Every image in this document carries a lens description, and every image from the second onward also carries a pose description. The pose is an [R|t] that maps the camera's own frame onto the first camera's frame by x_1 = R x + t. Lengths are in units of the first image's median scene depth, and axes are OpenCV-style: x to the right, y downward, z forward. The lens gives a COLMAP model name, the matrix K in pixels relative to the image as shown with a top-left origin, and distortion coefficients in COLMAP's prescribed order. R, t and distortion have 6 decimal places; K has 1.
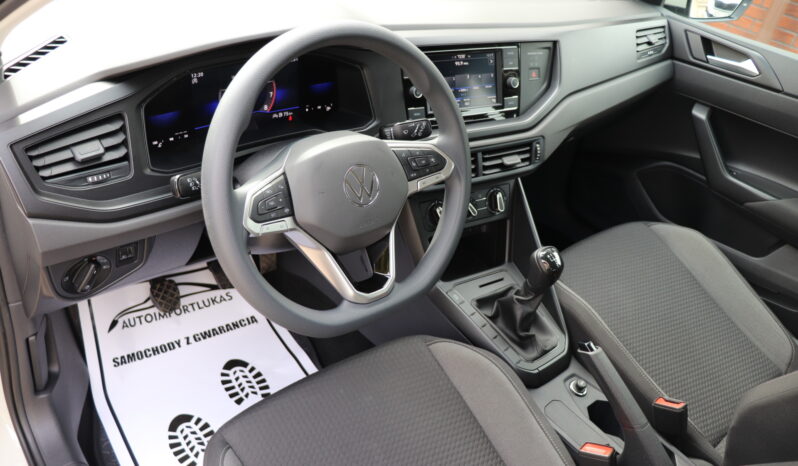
lens RADIAL K [[646.3, 0, 399.0], [0, 646.3, 233.0], [0, 0, 1]] dist [-0.136516, 0.091133]
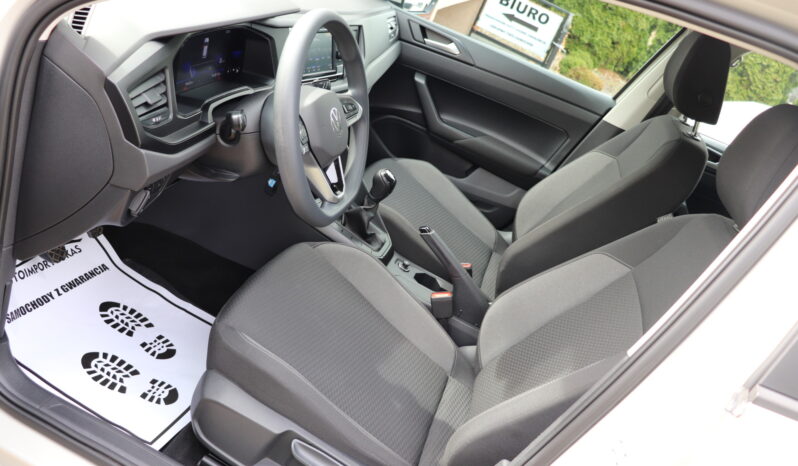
lens RADIAL K [[646.3, 0, 399.0], [0, 646.3, 233.0], [0, 0, 1]] dist [-0.136516, 0.091133]
pose [[0.810477, -0.112933, 0.574781, -0.465992], [0.088025, 0.993578, 0.071098, 0.049845], [-0.579119, -0.007028, 0.815213, -0.166855]]
